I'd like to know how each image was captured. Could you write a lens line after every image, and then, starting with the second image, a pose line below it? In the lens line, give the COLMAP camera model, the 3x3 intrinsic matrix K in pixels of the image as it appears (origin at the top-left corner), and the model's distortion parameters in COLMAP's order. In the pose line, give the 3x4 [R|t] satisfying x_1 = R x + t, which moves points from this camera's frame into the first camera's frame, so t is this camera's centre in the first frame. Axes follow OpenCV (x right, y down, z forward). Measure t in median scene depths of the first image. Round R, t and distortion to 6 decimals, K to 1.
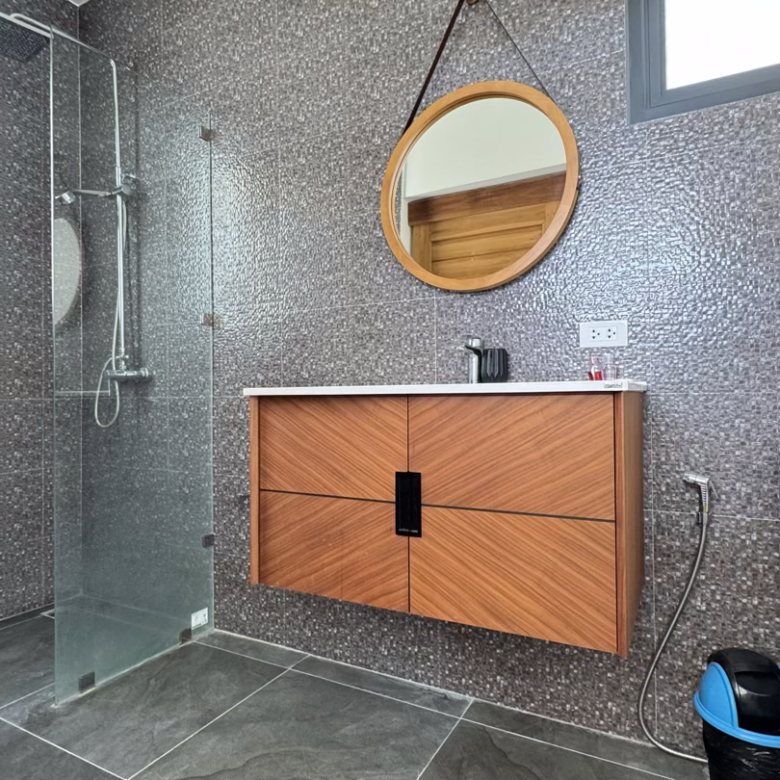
lens RADIAL K [[553.5, 0, 385.3], [0, 553.5, 387.8], [0, 0, 1]] dist [-0.004781, 0.005322]
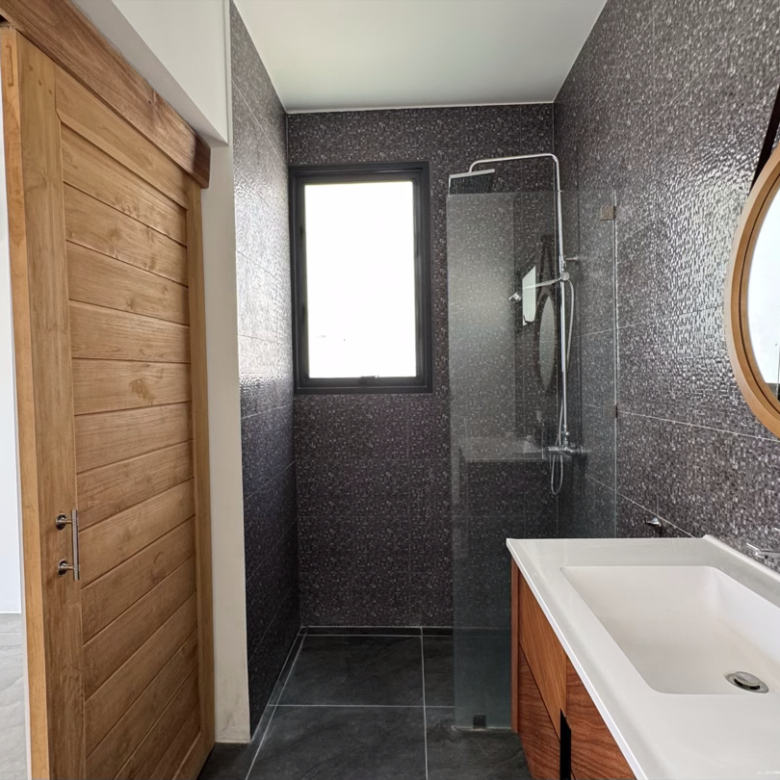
lens RADIAL K [[553.5, 0, 387.8], [0, 553.5, 393.1], [0, 0, 1]] dist [-0.004781, 0.005322]
pose [[0.448452, 0.033135, -0.893192, 0.364080], [0.013012, 0.998965, 0.043592, -0.207358], [0.893712, -0.031171, 0.447557, 0.244951]]
